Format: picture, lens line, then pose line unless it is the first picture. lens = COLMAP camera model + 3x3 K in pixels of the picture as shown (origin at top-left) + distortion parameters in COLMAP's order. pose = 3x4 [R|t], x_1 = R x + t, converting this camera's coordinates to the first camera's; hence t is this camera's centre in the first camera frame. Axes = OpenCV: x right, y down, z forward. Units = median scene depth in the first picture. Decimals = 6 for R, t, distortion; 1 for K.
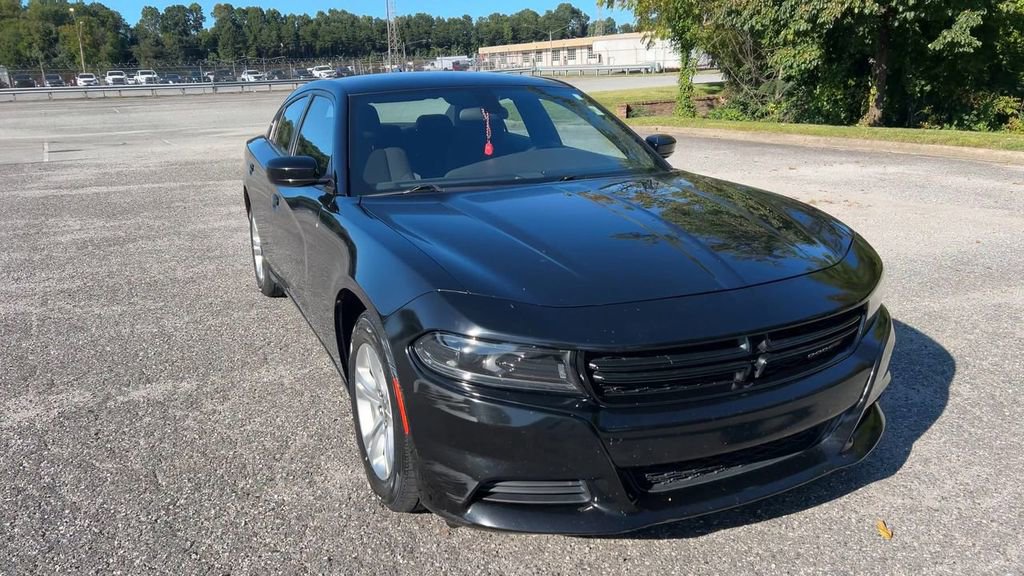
lens RADIAL K [[759.2, 0, 503.8], [0, 759.2, 295.2], [0, 0, 1]] dist [0.040099, -0.036392]
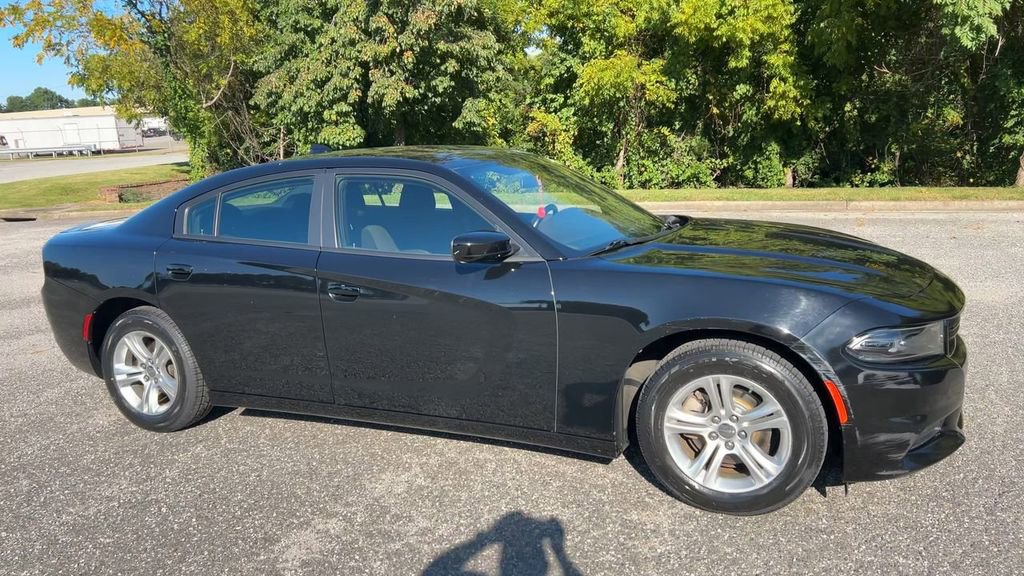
lens RADIAL K [[759.2, 0, 505.6], [0, 759.2, 290.4], [0, 0, 1]] dist [0.040099, -0.036392]
pose [[0.742913, -0.148455, 0.652718, -0.218263], [0.215492, 0.976229, -0.023235, -0.019268], [-0.633753, 0.157917, 0.757245, 0.063136]]
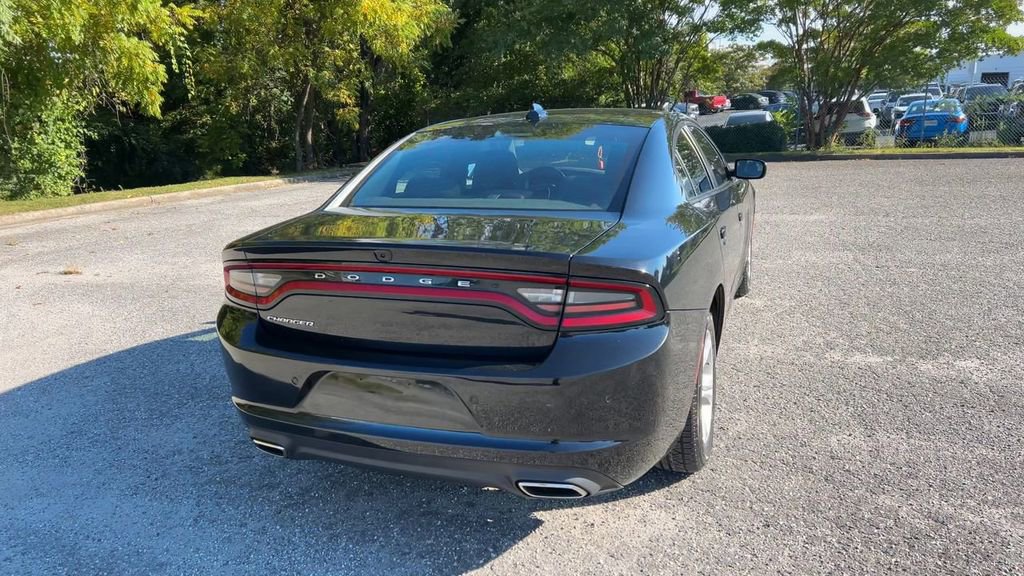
lens RADIAL K [[759.2, 0, 509.7], [0, 759.2, 283.2], [0, 0, 1]] dist [0.040099, -0.036392]
pose [[-0.711176, -0.112417, 0.693968, -0.246994], [0.237856, 0.890439, 0.387998, -0.161321], [-0.661554, 0.440999, -0.606520, 0.570033]]
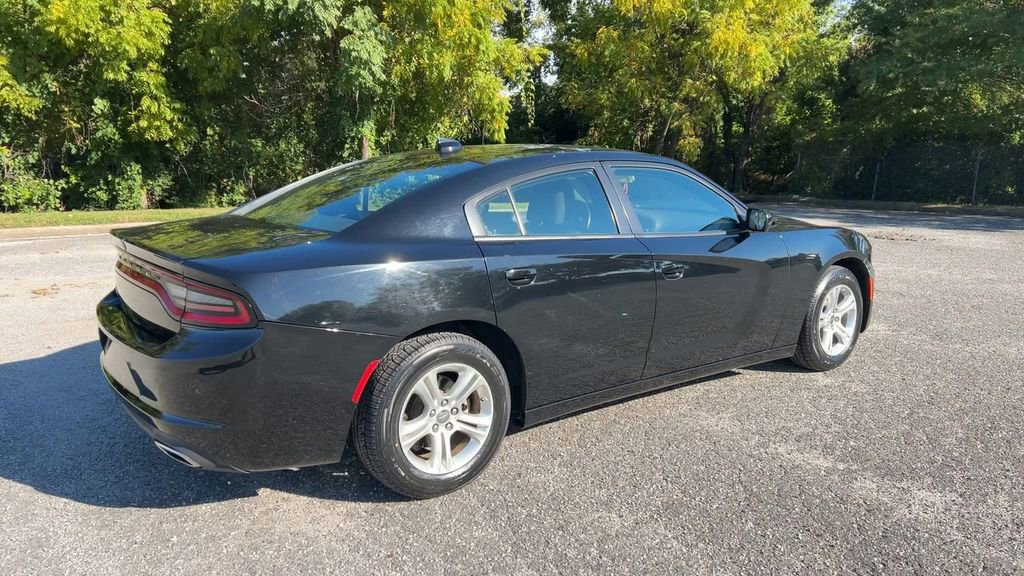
lens RADIAL K [[759.2, 0, 511.6], [0, 759.2, 288.4], [0, 0, 1]] dist [0.040099, -0.036392]
pose [[-0.230296, -0.159590, 0.959945, -0.357807], [0.265930, 0.938591, 0.219838, -0.111480], [-0.936080, 0.305905, -0.173714, 0.408746]]
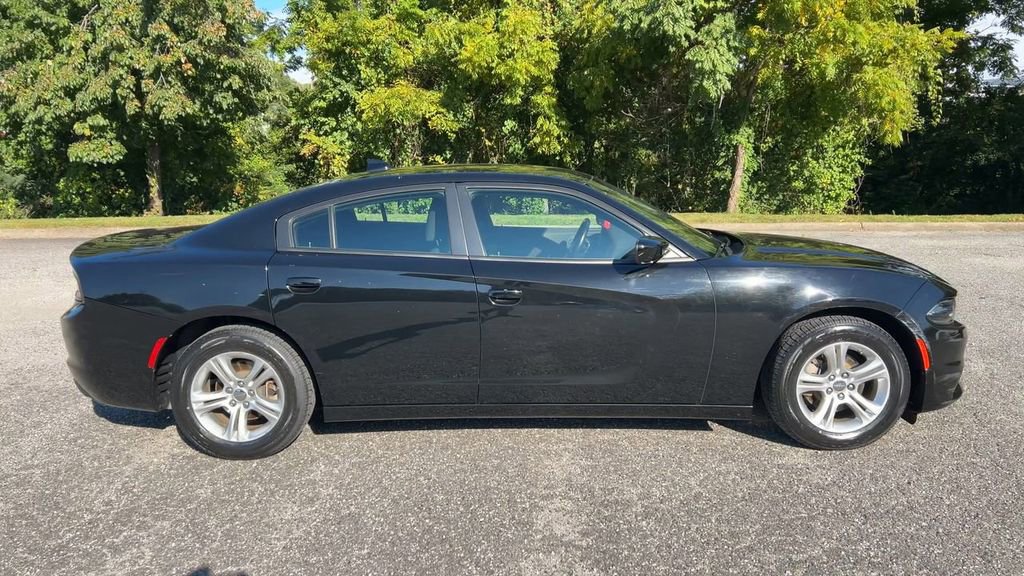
lens RADIAL K [[759.2, 0, 509.8], [0, 759.2, 292.3], [0, 0, 1]] dist [0.040099, -0.036392]
pose [[0.414296, -0.148444, 0.897955, -0.341146], [0.254865, 0.966059, 0.042114, -0.049646], [-0.873729, 0.211410, 0.438068, 0.171806]]
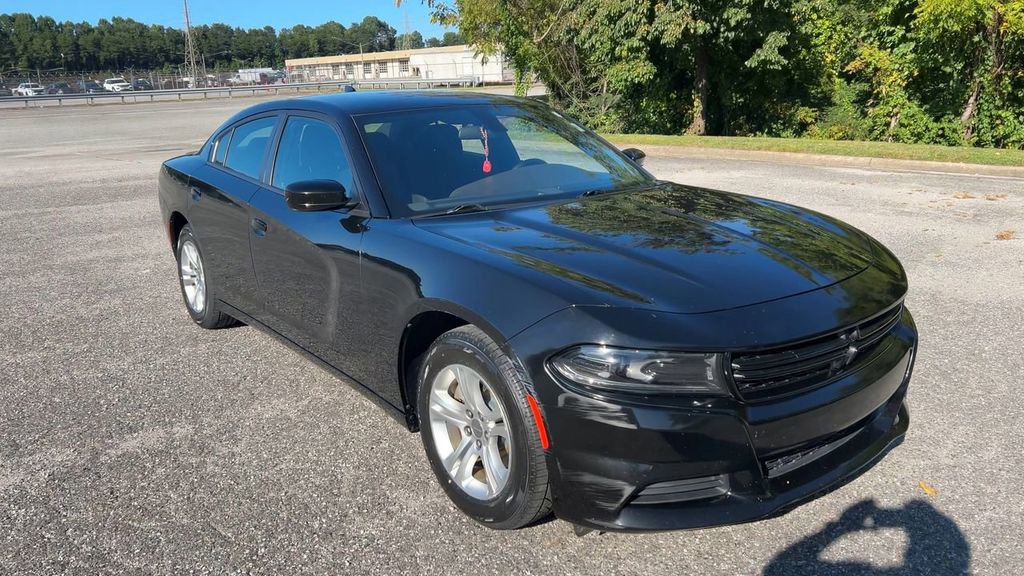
lens RADIAL K [[759.2, 0, 499.9], [0, 759.2, 291.3], [0, 0, 1]] dist [0.040099, -0.036392]
pose [[0.972475, -0.063622, 0.224151, -0.067140], [0.068151, 0.997596, -0.012518, -0.003254], [-0.222816, 0.027450, 0.974474, 0.002656]]
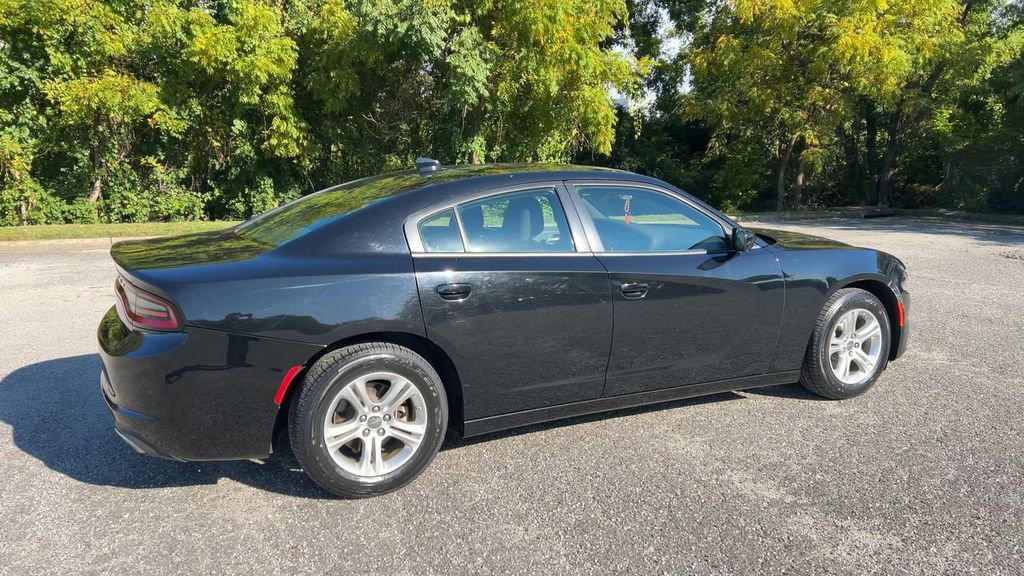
lens RADIAL K [[759.2, 0, 507.2], [0, 759.2, 282.1], [0, 0, 1]] dist [0.040099, -0.036392]
pose [[-0.036212, -0.141186, 0.989321, -0.376208], [0.277058, 0.949745, 0.145680, -0.095609], [-0.960170, 0.279375, 0.004724, 0.341958]]
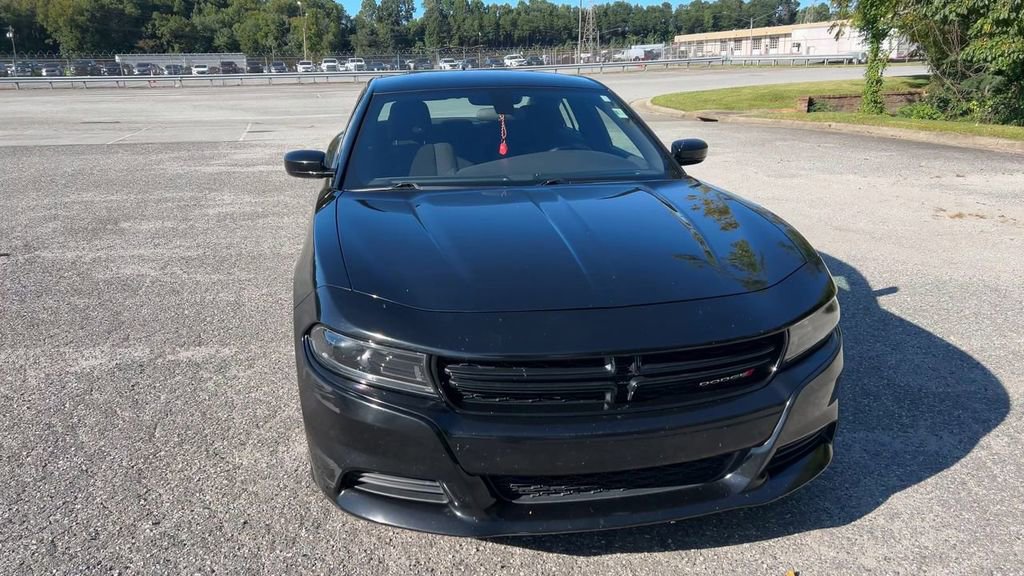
lens RADIAL K [[759.2, 0, 499.0], [0, 759.2, 282.4], [0, 0, 1]] dist [0.040099, -0.036392]
pose [[0.968791, 0.076442, -0.235800, 0.063409], [-0.076795, 0.997017, 0.007700, -0.005966], [0.235685, 0.010649, 0.971771, 0.003265]]
